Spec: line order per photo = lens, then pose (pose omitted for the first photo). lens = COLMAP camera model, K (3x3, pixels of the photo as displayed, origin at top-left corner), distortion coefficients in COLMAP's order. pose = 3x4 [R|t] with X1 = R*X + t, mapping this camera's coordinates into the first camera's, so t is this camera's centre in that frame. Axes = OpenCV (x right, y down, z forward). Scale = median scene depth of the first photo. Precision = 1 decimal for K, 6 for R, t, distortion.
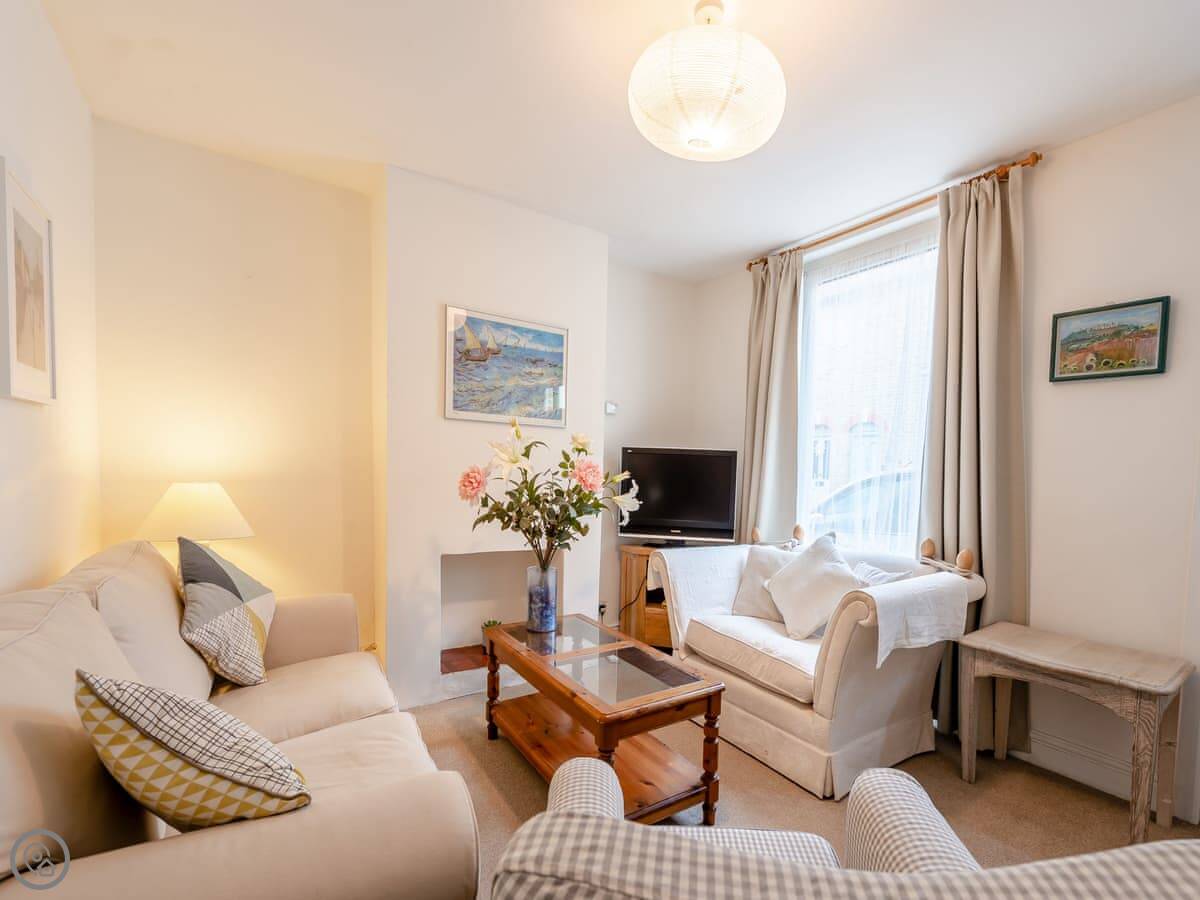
lens RADIAL K [[531.1, 0, 621.8], [0, 531.1, 493.3], [0, 0, 1]] dist [0.002880, 0.000291]
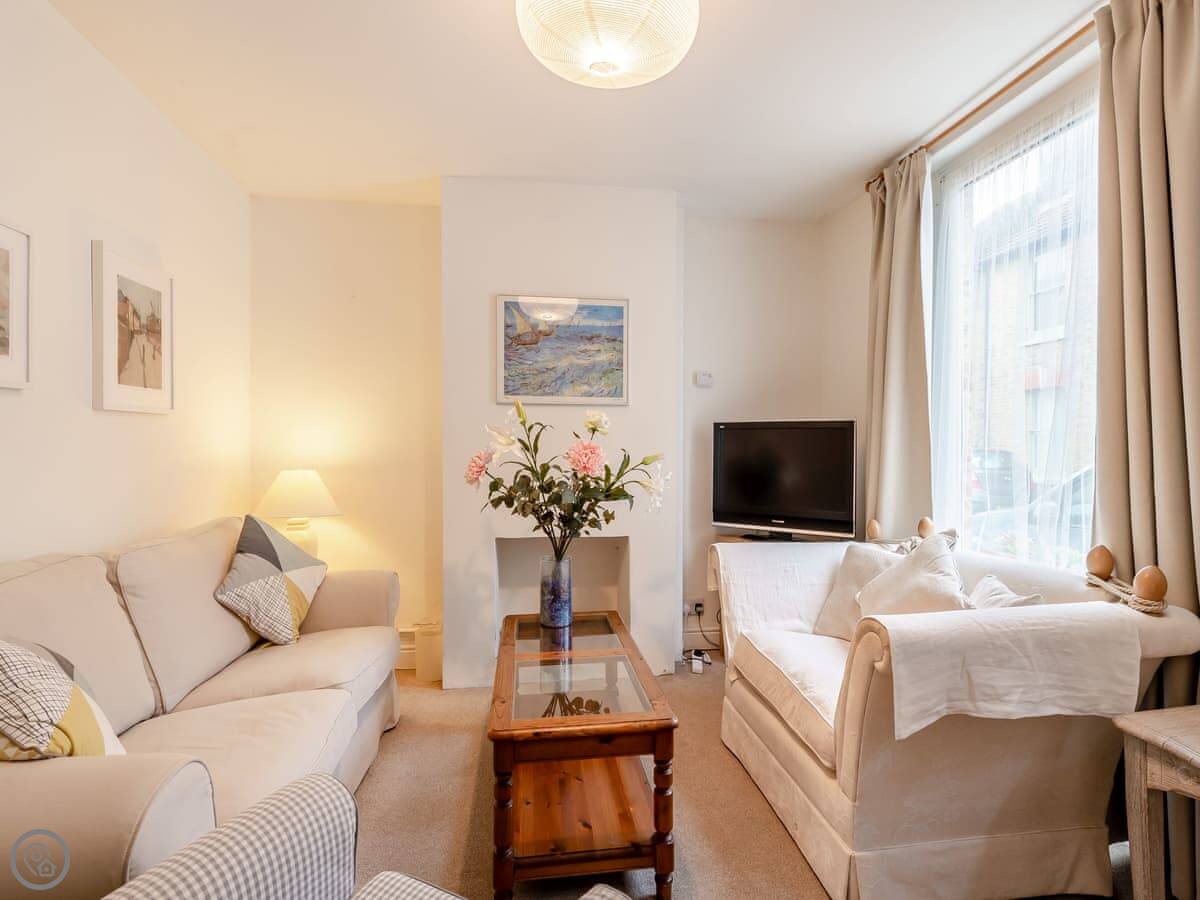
lens RADIAL K [[555.8, 0, 610.2], [0, 555.8, 447.7], [0, 0, 1]] dist [0.004591, -0.000136]
pose [[0.898603, -0.028200, -0.437856, 0.326916], [0.006820, 0.998710, -0.050326, -0.001429], [0.438710, 0.042237, 0.897635, 0.139016]]
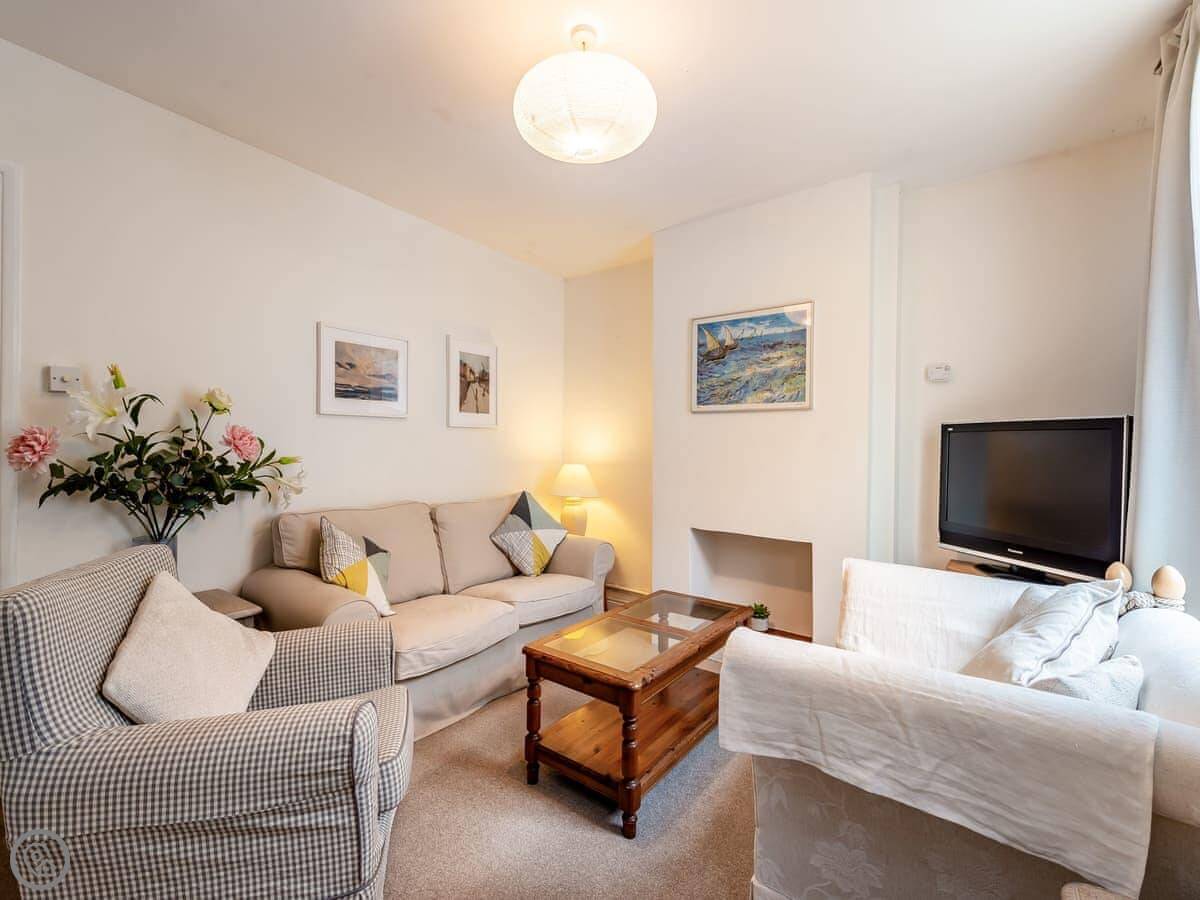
lens RADIAL K [[523.6, 0, 598.7], [0, 523.6, 446.1], [0, 0, 1]] dist [0.004067, 0.000072]
pose [[0.324736, -0.030912, -0.945300, 0.704900], [-0.045185, 0.997818, -0.048152, -0.001205], [0.944725, 0.058350, 0.322630, 0.426362]]
